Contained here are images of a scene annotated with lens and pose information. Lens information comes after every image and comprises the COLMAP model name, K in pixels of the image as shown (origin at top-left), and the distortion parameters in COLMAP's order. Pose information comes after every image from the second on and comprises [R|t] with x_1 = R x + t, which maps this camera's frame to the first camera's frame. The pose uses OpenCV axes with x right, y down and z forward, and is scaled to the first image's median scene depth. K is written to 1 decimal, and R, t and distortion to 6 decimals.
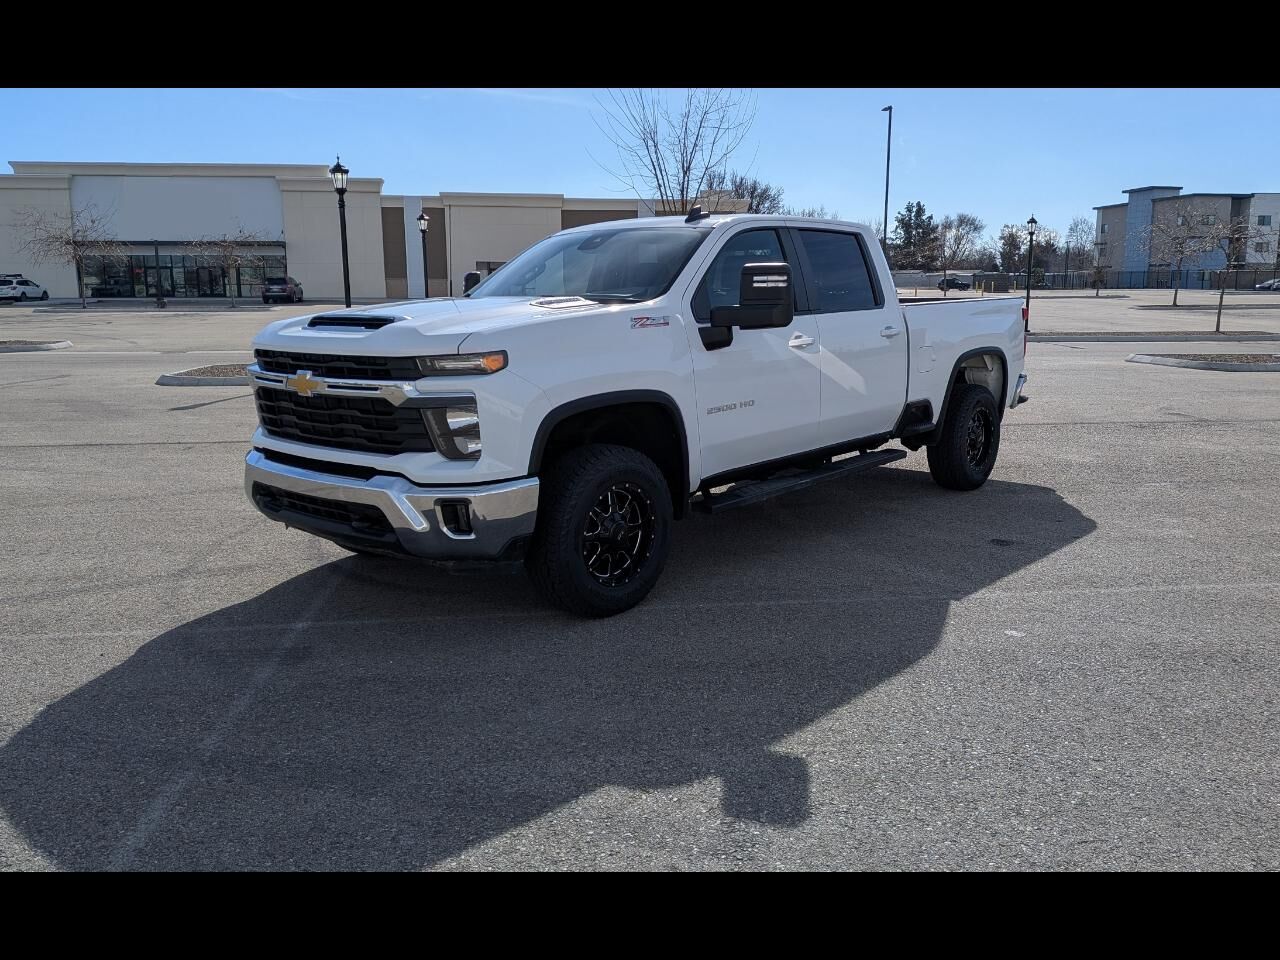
lens RADIAL K [[1012.1, 0, 640.0], [0, 1012.1, 480.0], [0, 0, 1]] dist [0.008612, 0.001927]
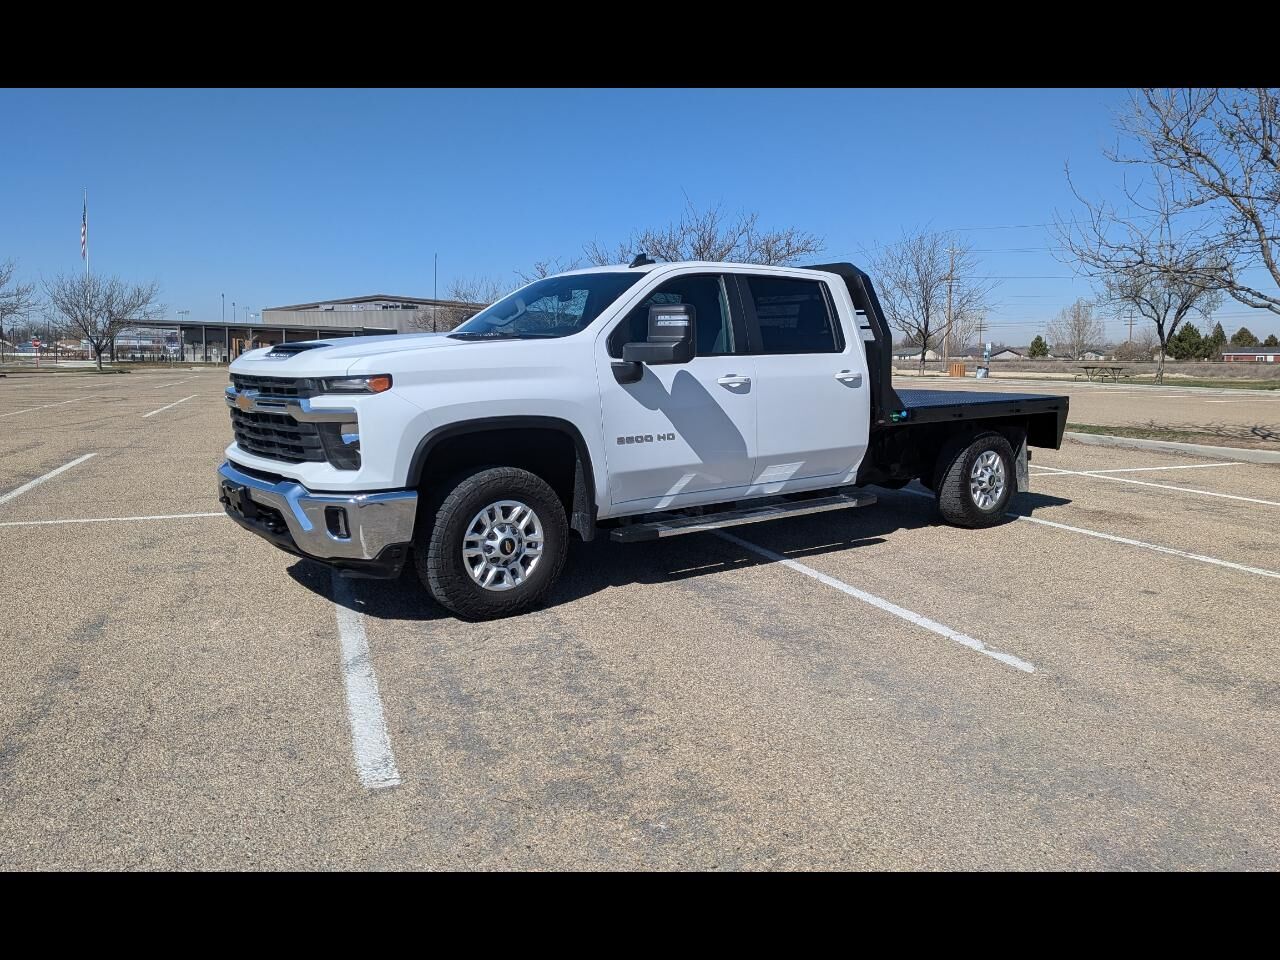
lens RADIAL K [[1012.1, 0, 640.0], [0, 1012.1, 480.0], [0, 0, 1]] dist [0.008612, 0.001927]
pose [[0.981877, 0.044100, -0.184317, 0.310629], [-0.054161, 0.997284, -0.049911, 0.026511], [0.181615, 0.058990, 0.981599, -0.040151]]
